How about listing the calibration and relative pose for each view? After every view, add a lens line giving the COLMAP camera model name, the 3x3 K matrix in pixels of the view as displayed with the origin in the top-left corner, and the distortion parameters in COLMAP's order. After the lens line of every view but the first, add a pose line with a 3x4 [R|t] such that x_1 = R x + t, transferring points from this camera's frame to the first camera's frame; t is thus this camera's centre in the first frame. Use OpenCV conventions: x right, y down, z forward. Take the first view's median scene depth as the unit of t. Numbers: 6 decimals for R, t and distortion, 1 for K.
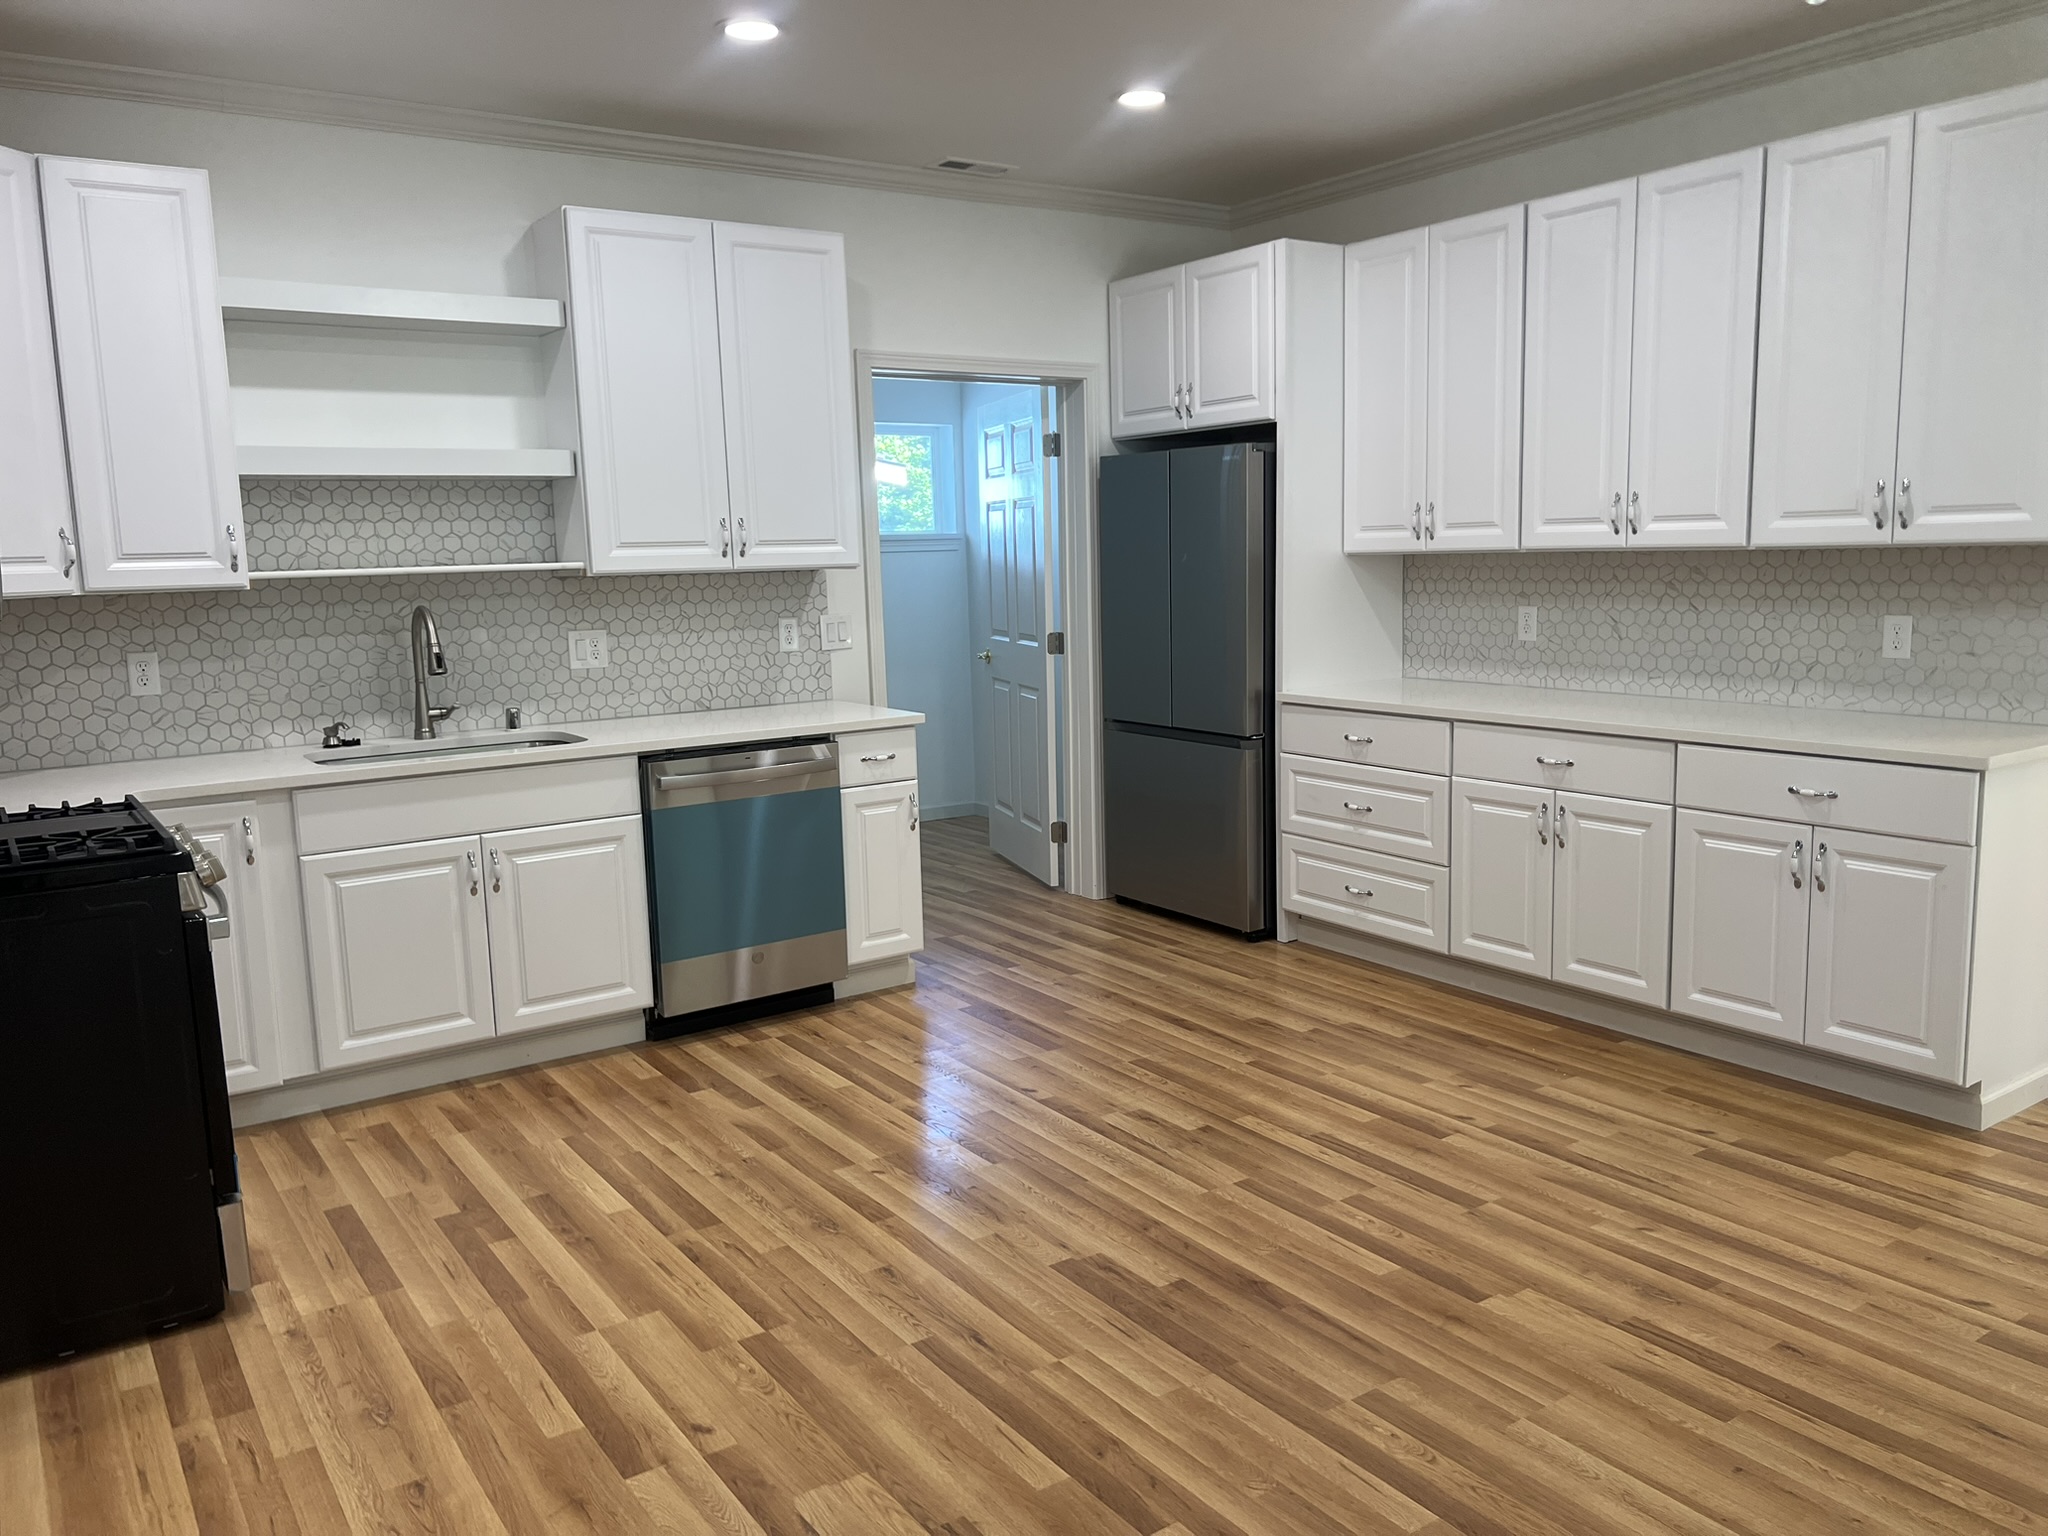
lens RADIAL K [[1541.9, 0, 1045.7], [0, 1541.9, 778.0], [0, 0, 1]] dist [0.048693, -0.034945]
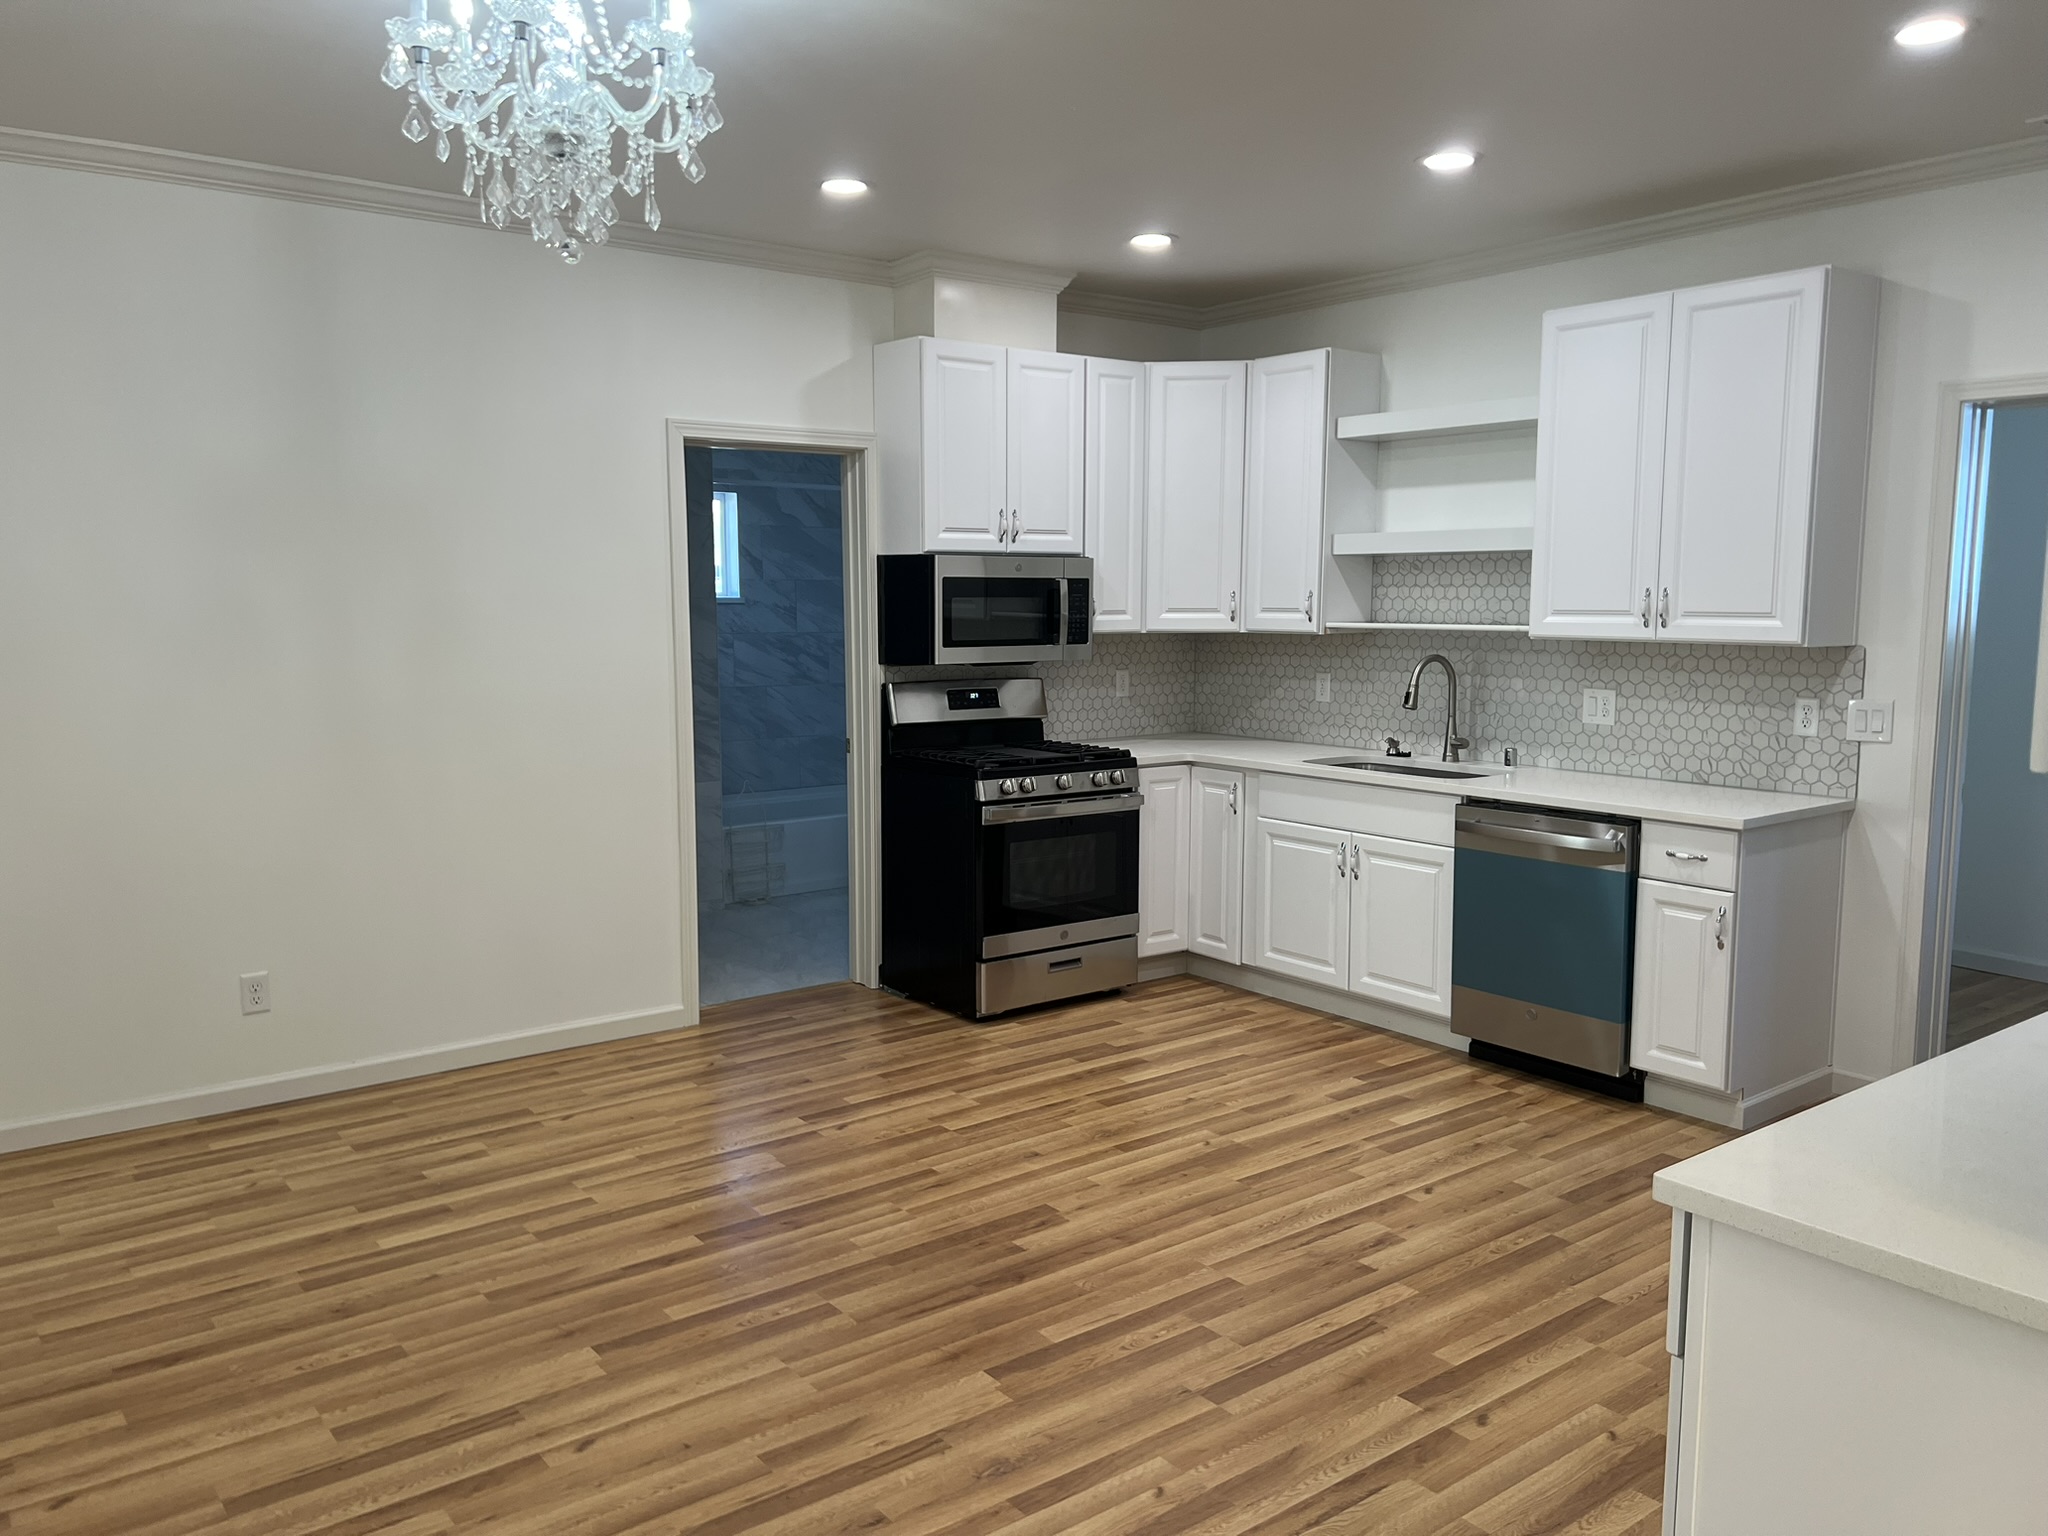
lens RADIAL K [[1541.9, 0, 1008.3], [0, 1541.9, 767.2], [0, 0, 1]] dist [0.048693, -0.034945]
pose [[0.041457, 0.139074, -0.989414, 0.864048], [-0.155939, 0.979031, 0.131081, -0.136370], [0.986896, 0.148854, 0.062275, 0.615388]]
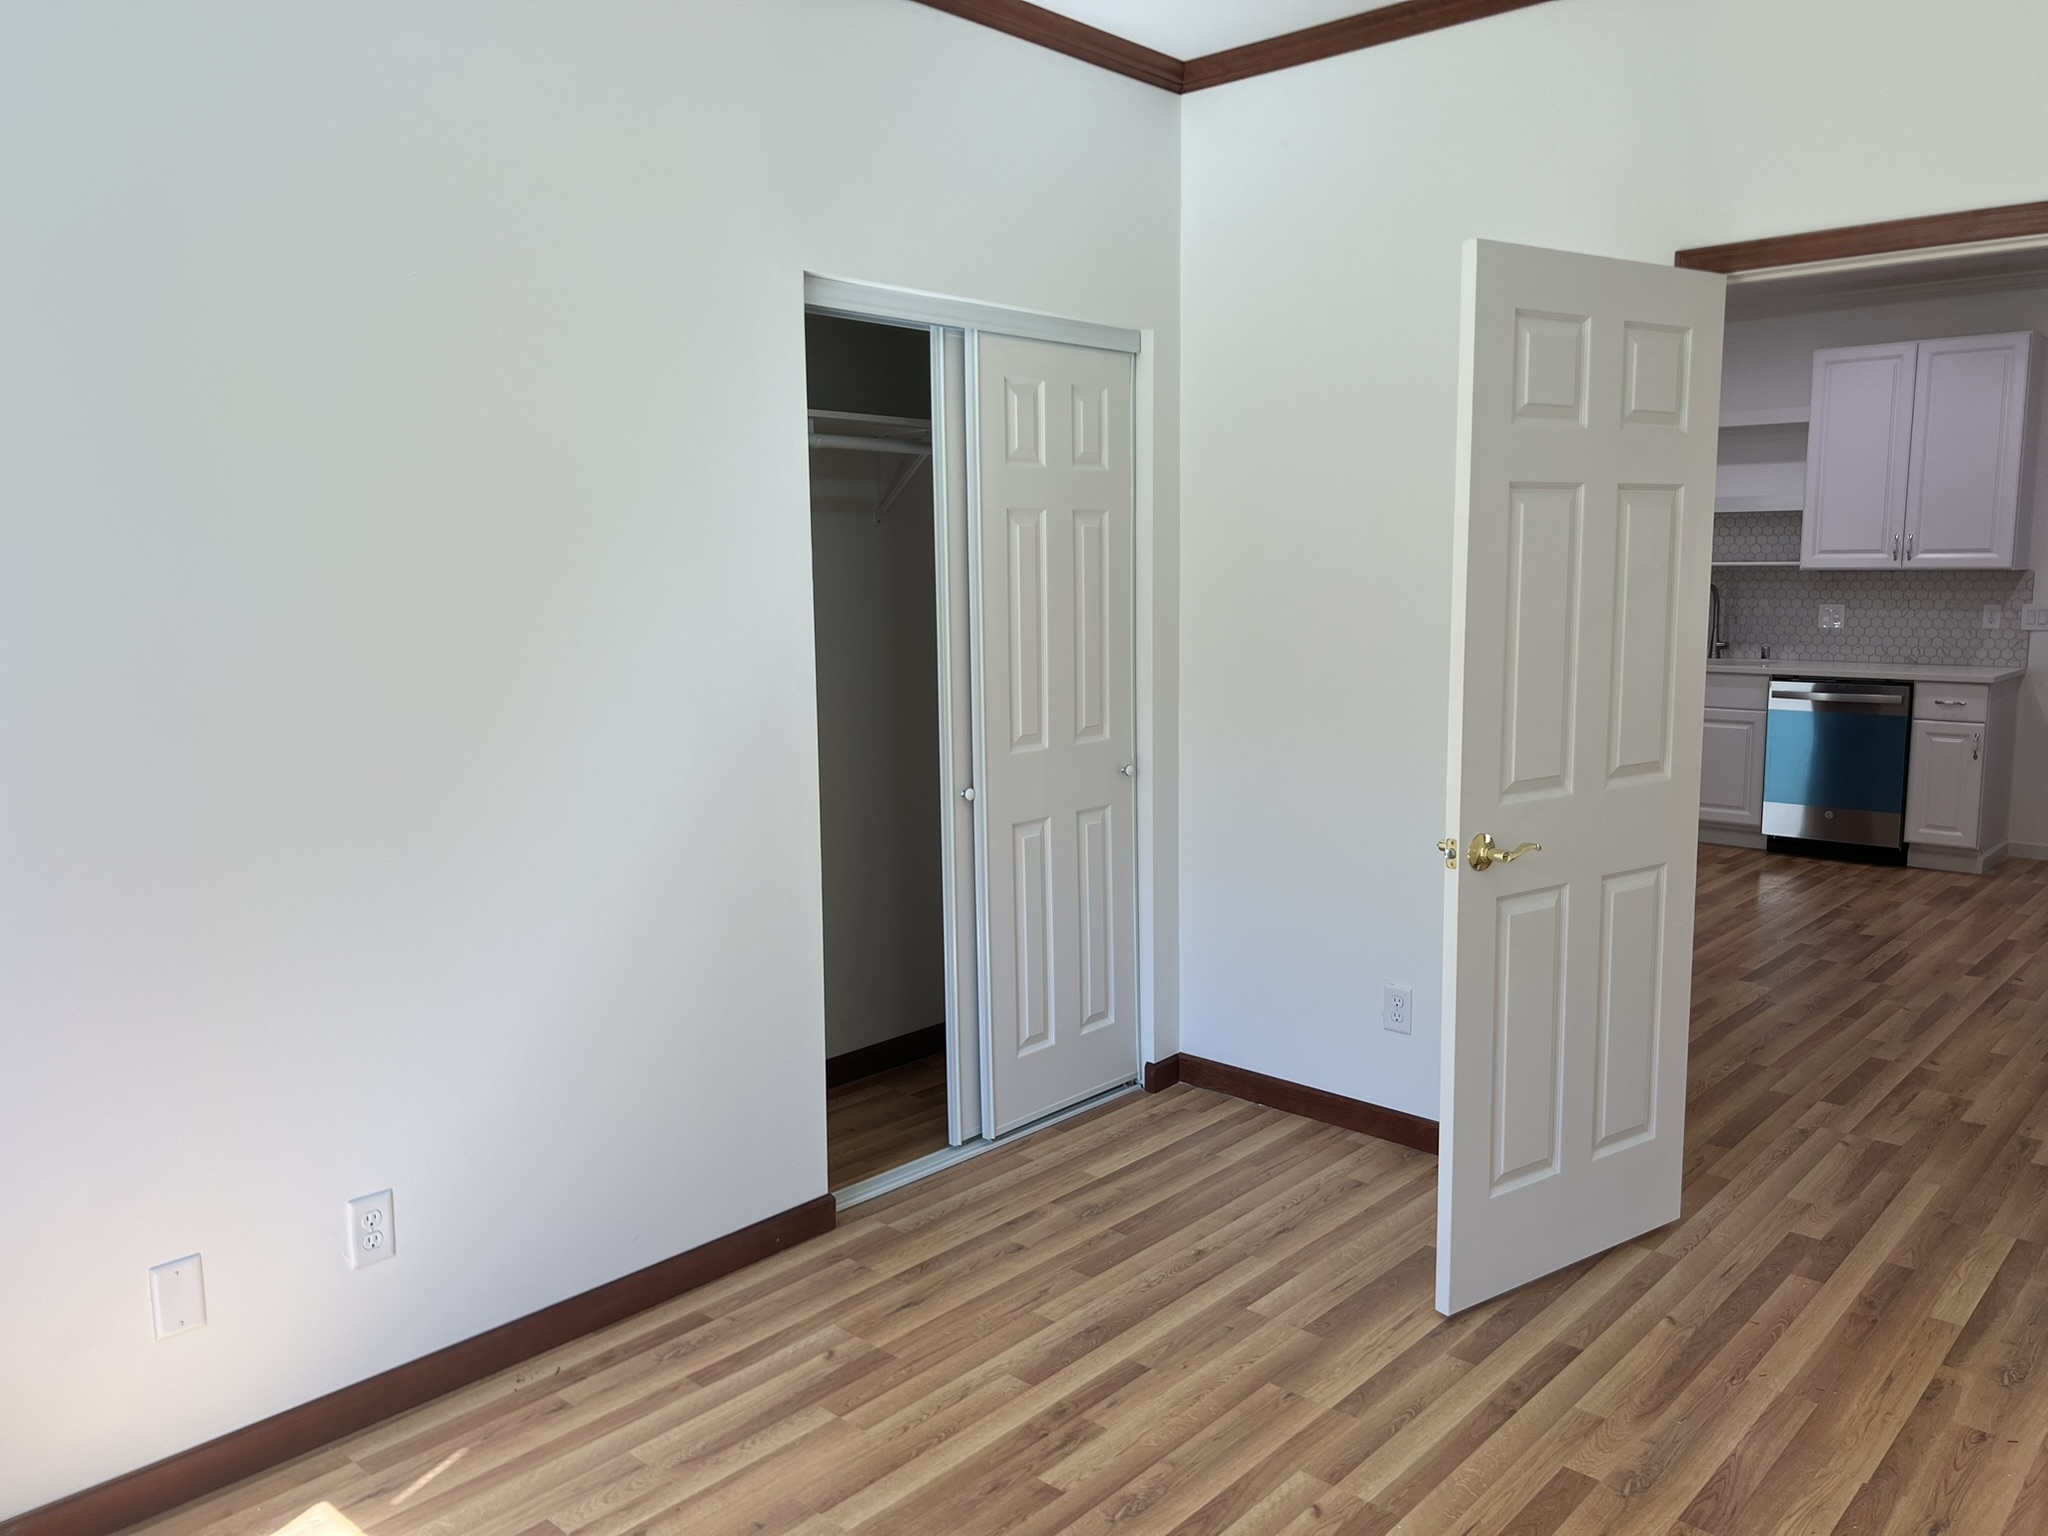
lens RADIAL K [[1541.9, 0, 1027.3], [0, 1541.9, 771.8], [0, 0, 1]] dist [0.048693, -0.034945]
pose [[0.217827, 0.155476, -0.963524, 1.250968], [-0.149541, 0.980890, 0.124471, -0.002370], [0.964463, 0.116973, 0.236914, -0.179863]]
